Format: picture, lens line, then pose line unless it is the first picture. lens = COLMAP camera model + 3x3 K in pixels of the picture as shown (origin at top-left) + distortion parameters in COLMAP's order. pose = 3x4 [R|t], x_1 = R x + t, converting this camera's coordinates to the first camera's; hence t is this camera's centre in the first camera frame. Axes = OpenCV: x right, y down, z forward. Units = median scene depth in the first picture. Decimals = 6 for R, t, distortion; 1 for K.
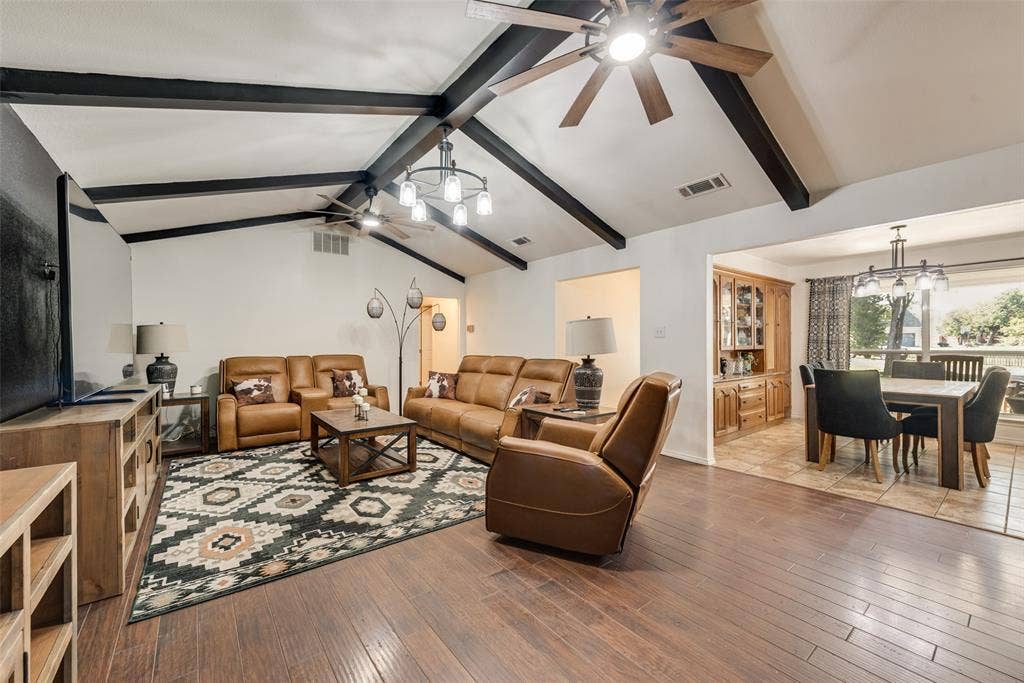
lens RADIAL K [[400.2, 0, 504.4], [0, 400.2, 342.6], [0, 0, 1]] dist [0.008909, -0.002338]
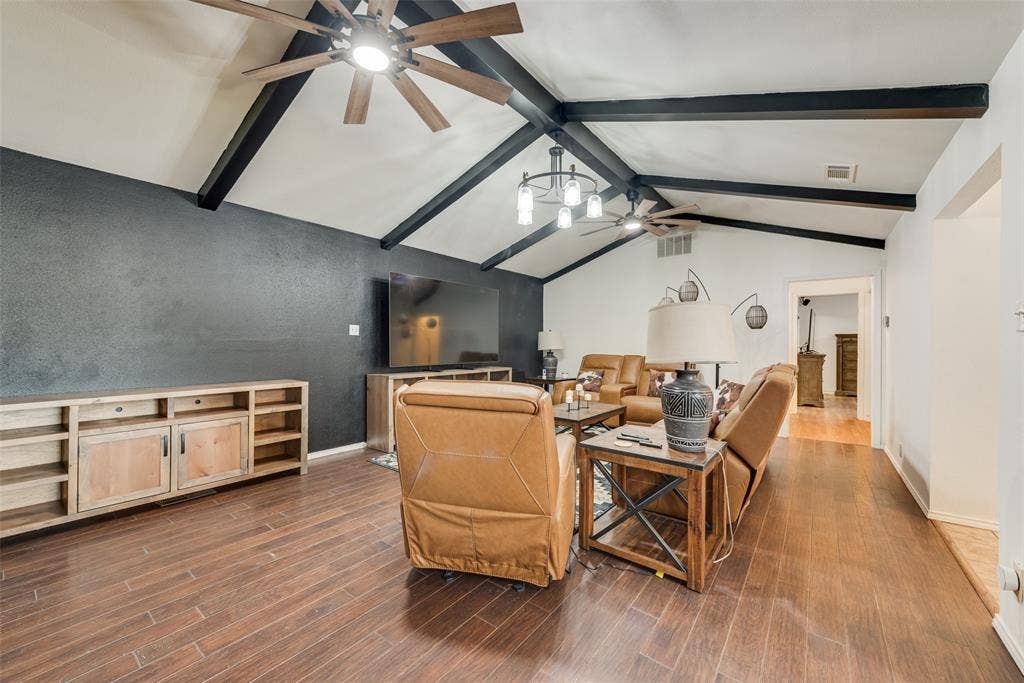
lens RADIAL K [[400.2, 0, 513.6], [0, 400.2, 342.2], [0, 0, 1]] dist [0.008909, -0.002338]
pose [[0.258469, -0.002124, -0.966017, 0.485152], [-0.001599, 0.999995, -0.002627, 0.000156], [0.966018, 0.002224, 0.258464, 0.377093]]
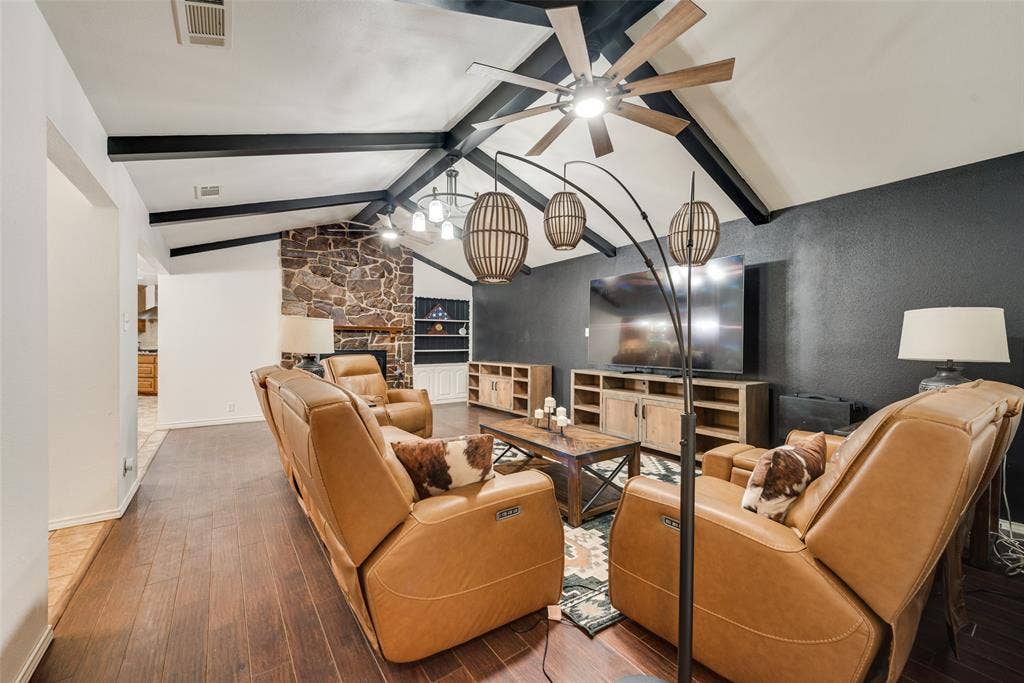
lens RADIAL K [[400.2, 0, 513.3], [0, 400.2, 340.8], [0, 0, 1]] dist [0.008909, -0.002338]
pose [[-0.999848, -0.005496, 0.016562, -0.203748], [-0.005562, 0.999977, -0.003956, 0.001083], [-0.016540, -0.004047, -0.999855, 1.284801]]
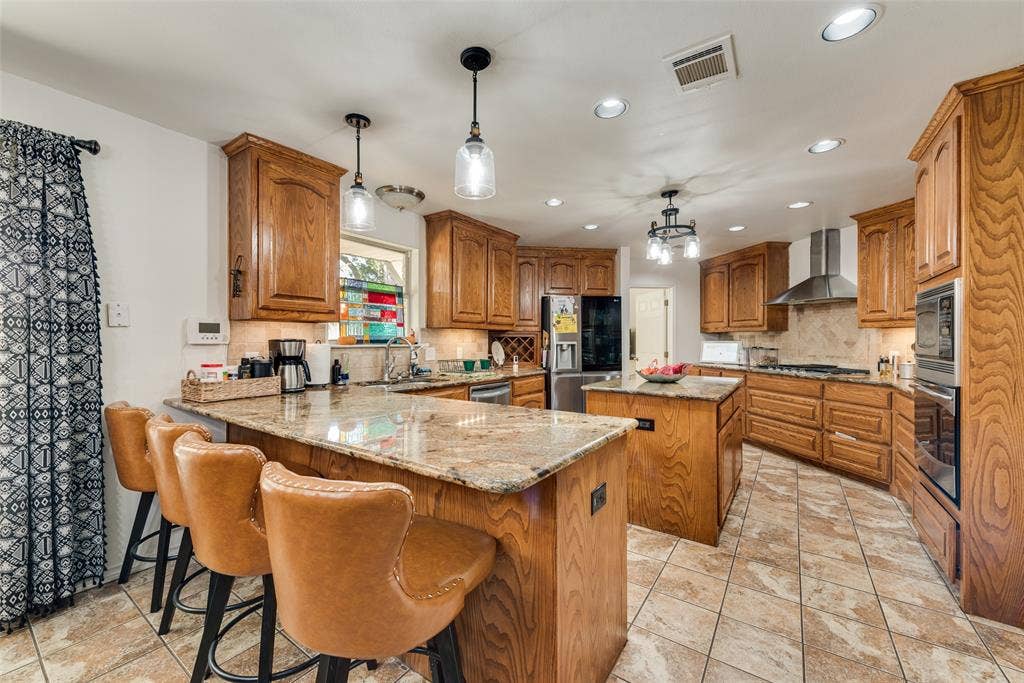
lens RADIAL K [[400.2, 0, 503.6], [0, 400.2, 341.8], [0, 0, 1]] dist [0.008909, -0.002338]
pose [[-0.295035, -0.002697, 0.955483, 0.668957], [-0.004105, 0.999990, 0.001555, -0.006328], [-0.955478, -0.003464, -0.295043, 0.518165]]
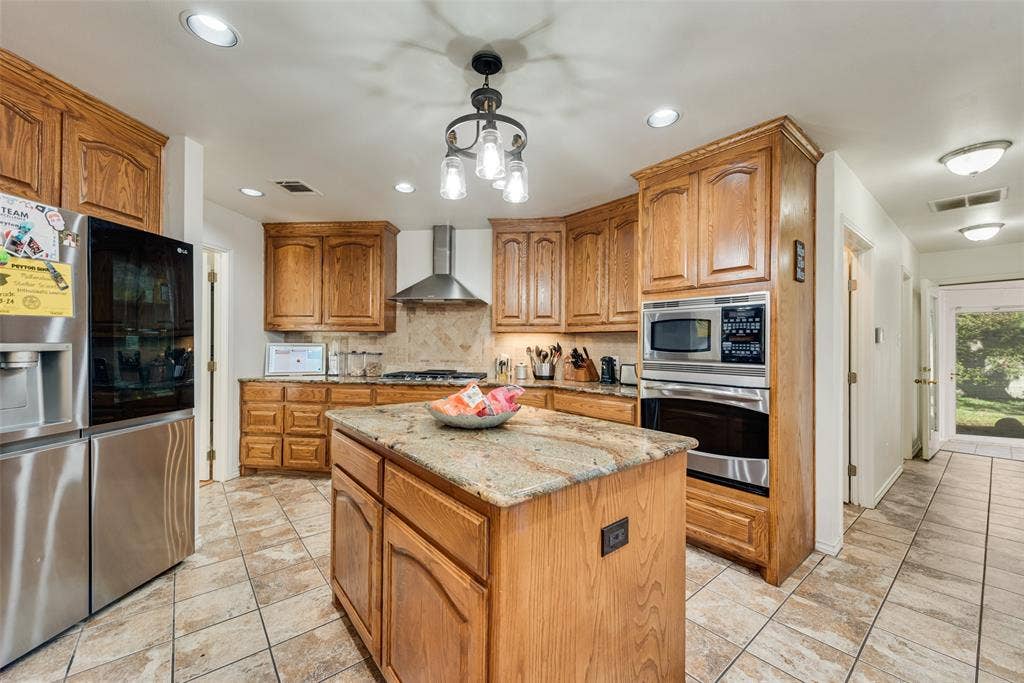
lens RADIAL K [[400.2, 0, 510.0], [0, 400.2, 343.2], [0, 0, 1]] dist [0.008909, -0.002338]
pose [[-0.999254, -0.007685, -0.037838, 1.131691], [-0.007347, 0.999932, -0.009046, -0.005812], [0.037905, -0.008761, -0.999243, 0.424612]]
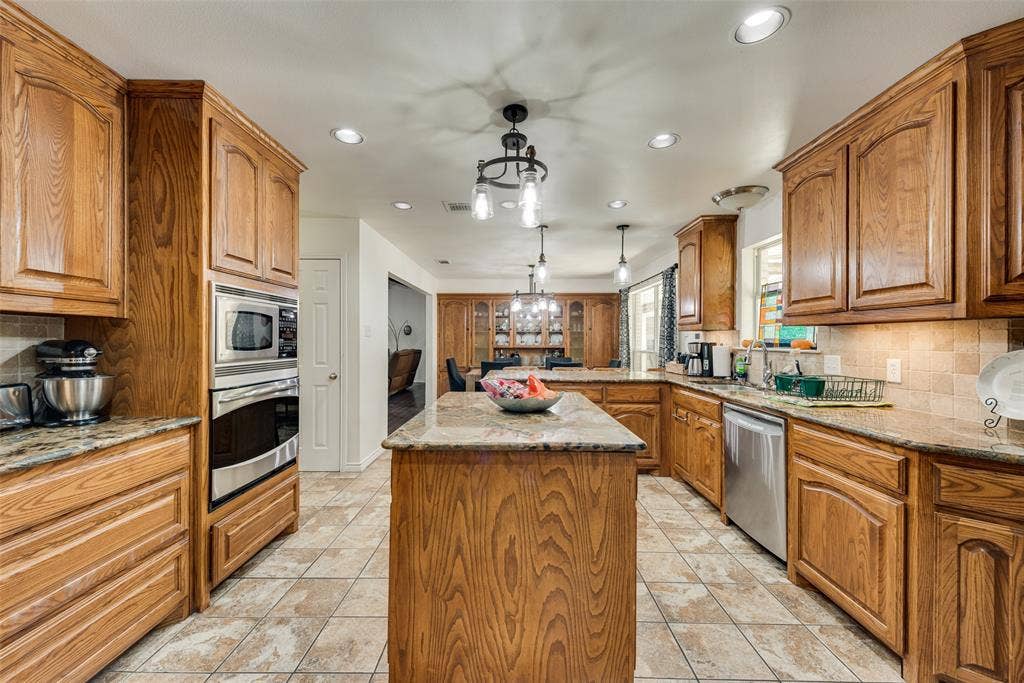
lens RADIAL K [[400.2, 0, 503.8], [0, 400.2, 339.4], [0, 0, 1]] dist [0.008909, -0.002338]
pose [[0.784357, 0.001638, -0.620308, 1.354107], [-0.002535, 0.999997, -0.000565, -0.012210], [0.620305, 0.002016, 0.784358, -0.157609]]
